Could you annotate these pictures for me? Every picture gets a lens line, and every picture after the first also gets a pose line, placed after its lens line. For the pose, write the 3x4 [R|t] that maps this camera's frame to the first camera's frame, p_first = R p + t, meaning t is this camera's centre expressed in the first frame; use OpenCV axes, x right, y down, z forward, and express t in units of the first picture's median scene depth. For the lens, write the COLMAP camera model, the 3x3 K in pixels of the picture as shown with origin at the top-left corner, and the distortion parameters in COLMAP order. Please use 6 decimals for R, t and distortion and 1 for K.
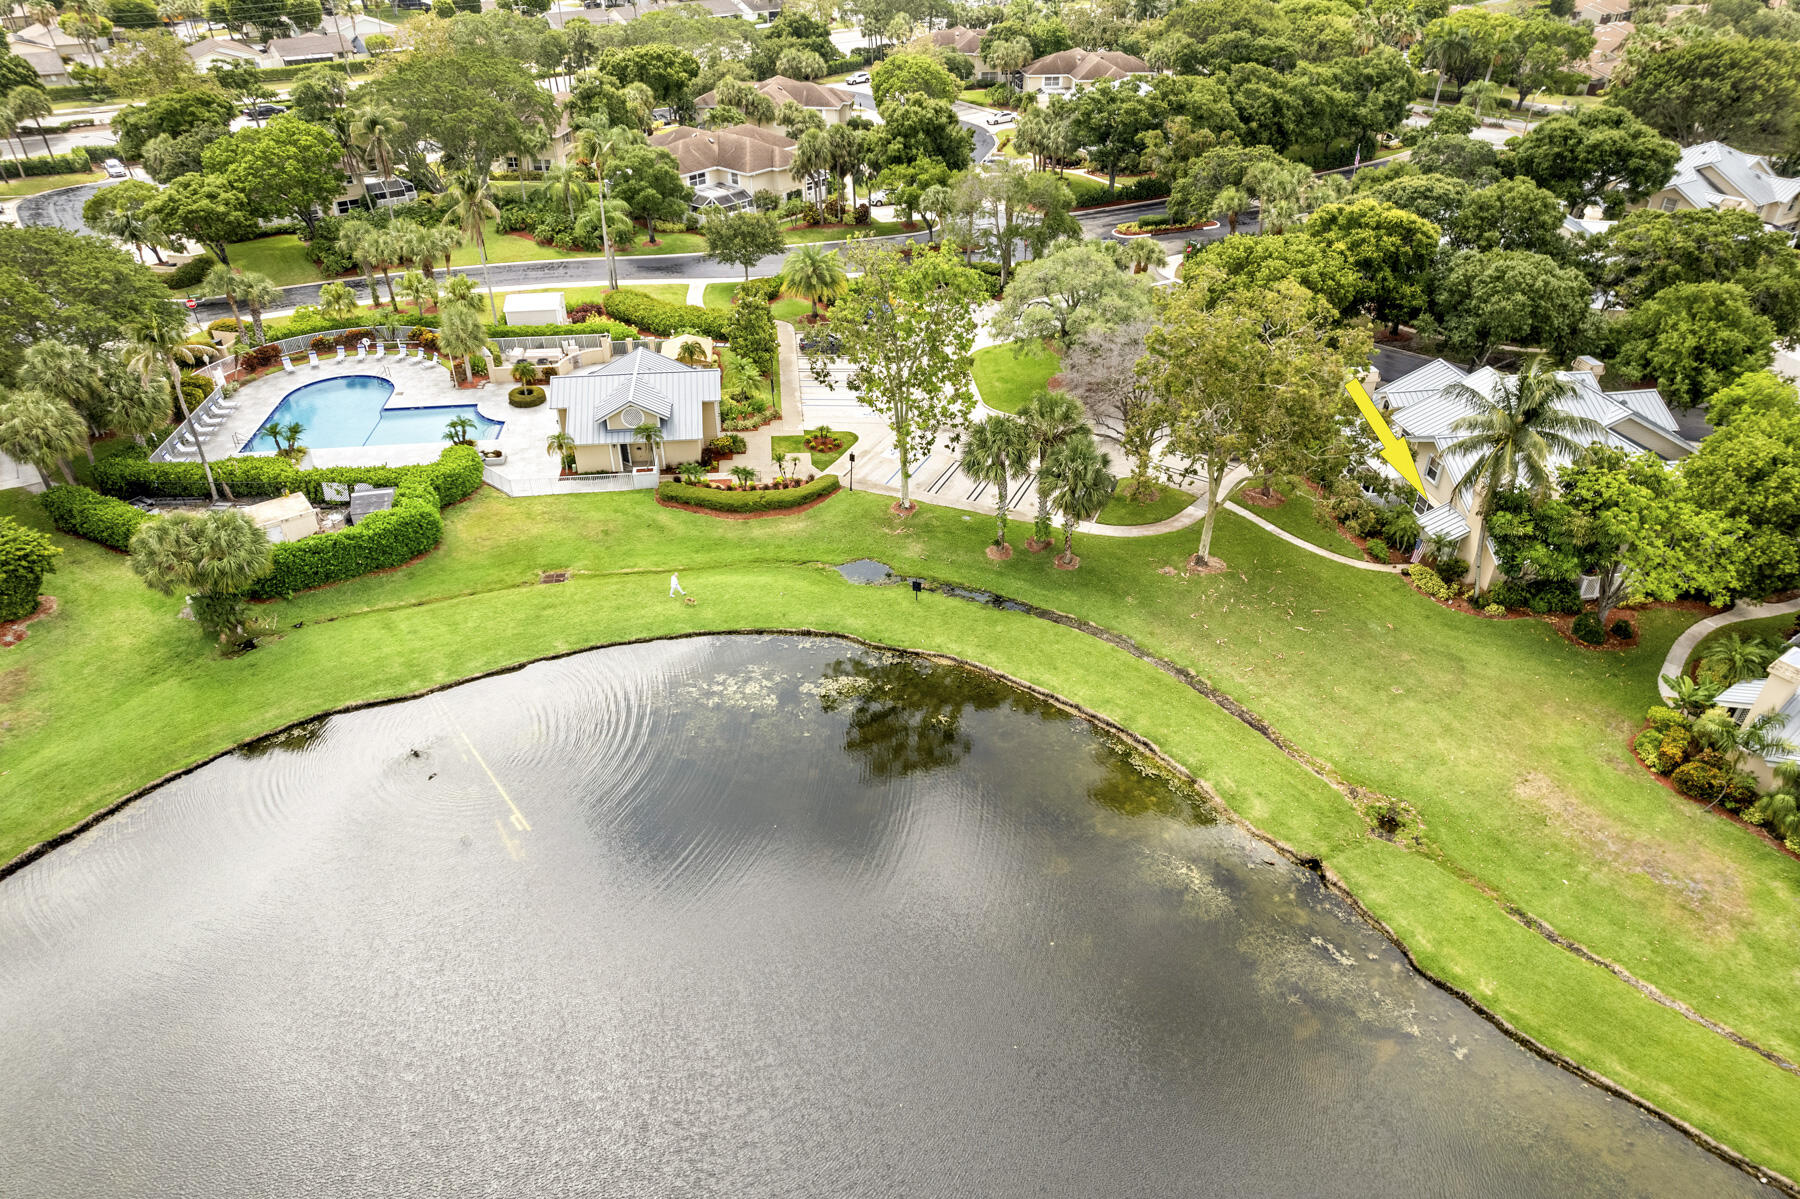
lens RADIAL K [[1127.3, 0, 900.0], [0, 1127.3, 599.5], [0, 0, 1]] dist [-0.030272, 0.023155]
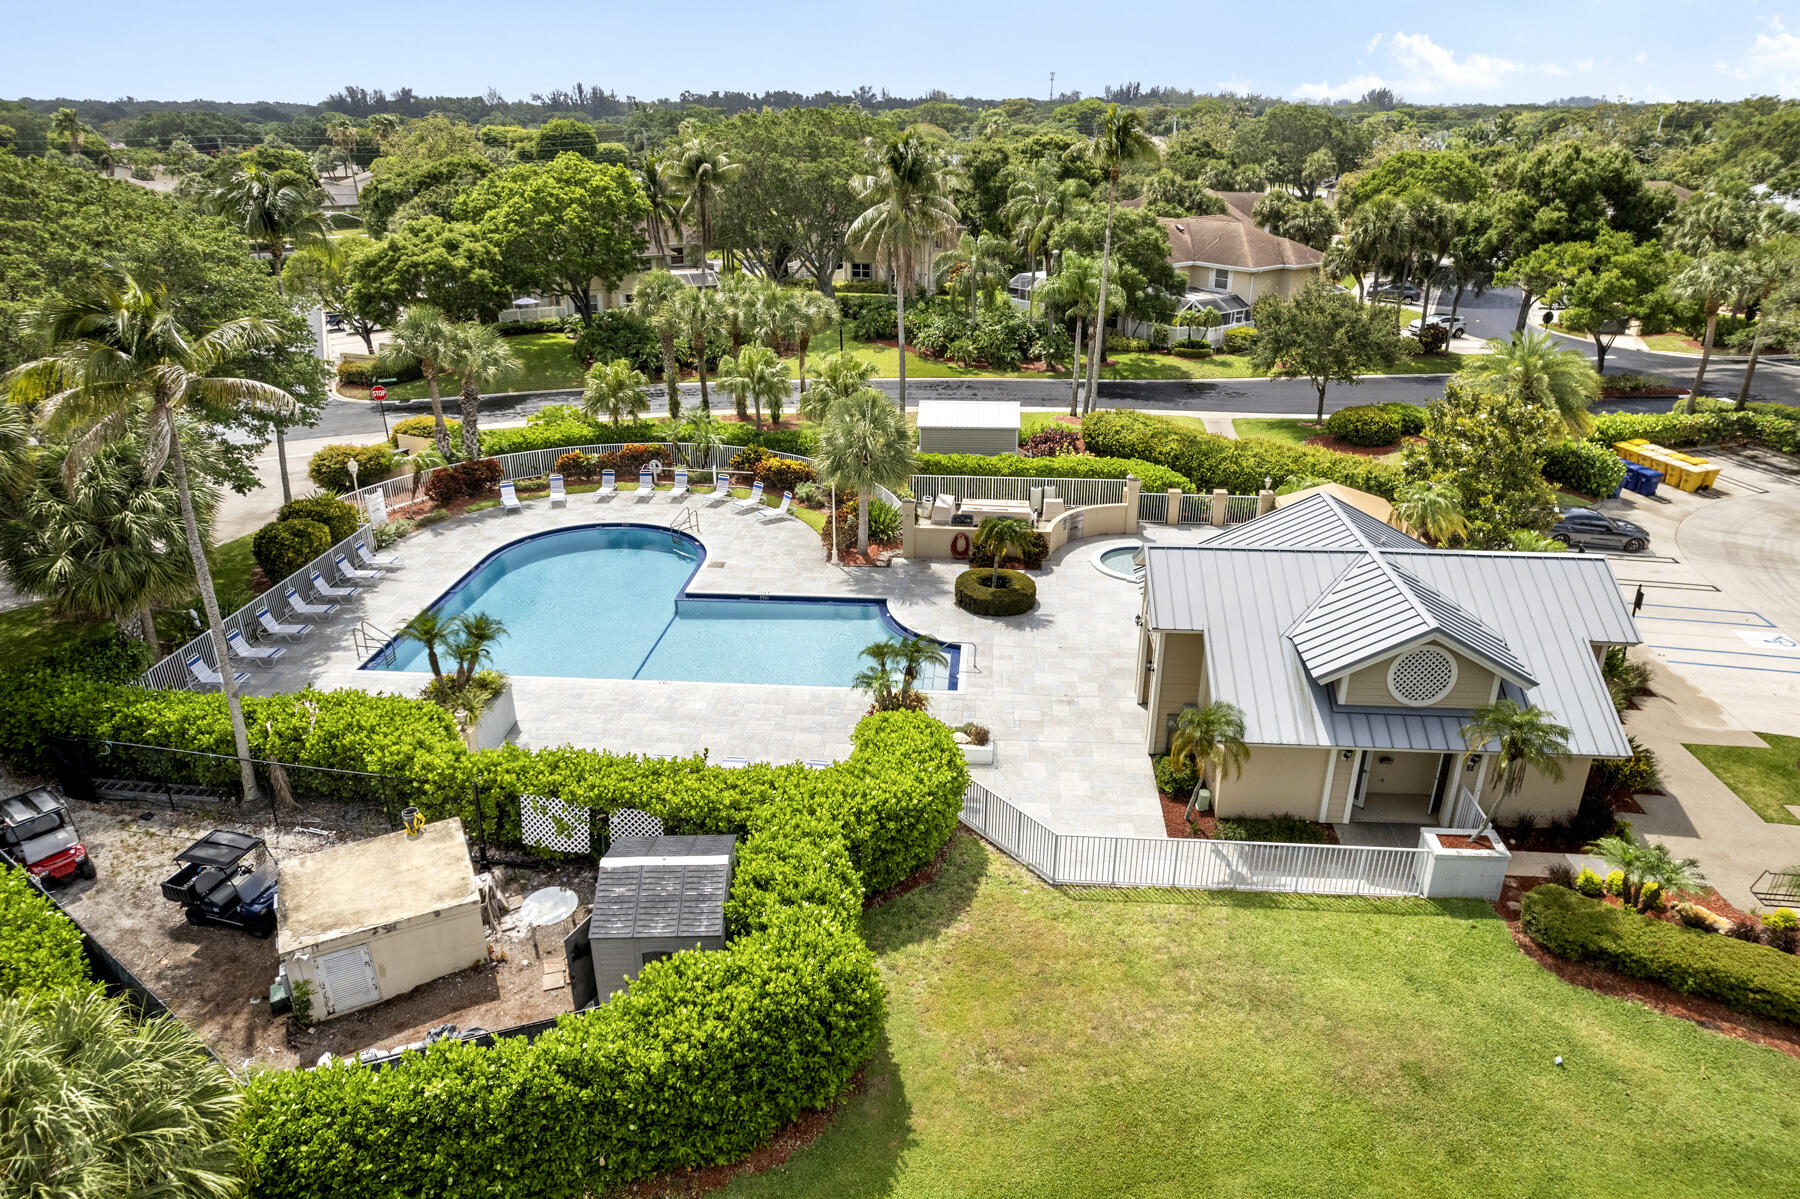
lens RADIAL K [[1177.0, 0, 900.0], [0, 1177.0, 599.5], [0, 0, 1]] dist [-0.043615, -0.001249]
pose [[0.979480, 0.070811, -0.188694, -0.268555], [-0.105206, 0.978205, -0.179018, -0.086924], [0.171905, 0.195196, 0.965581, 0.524018]]
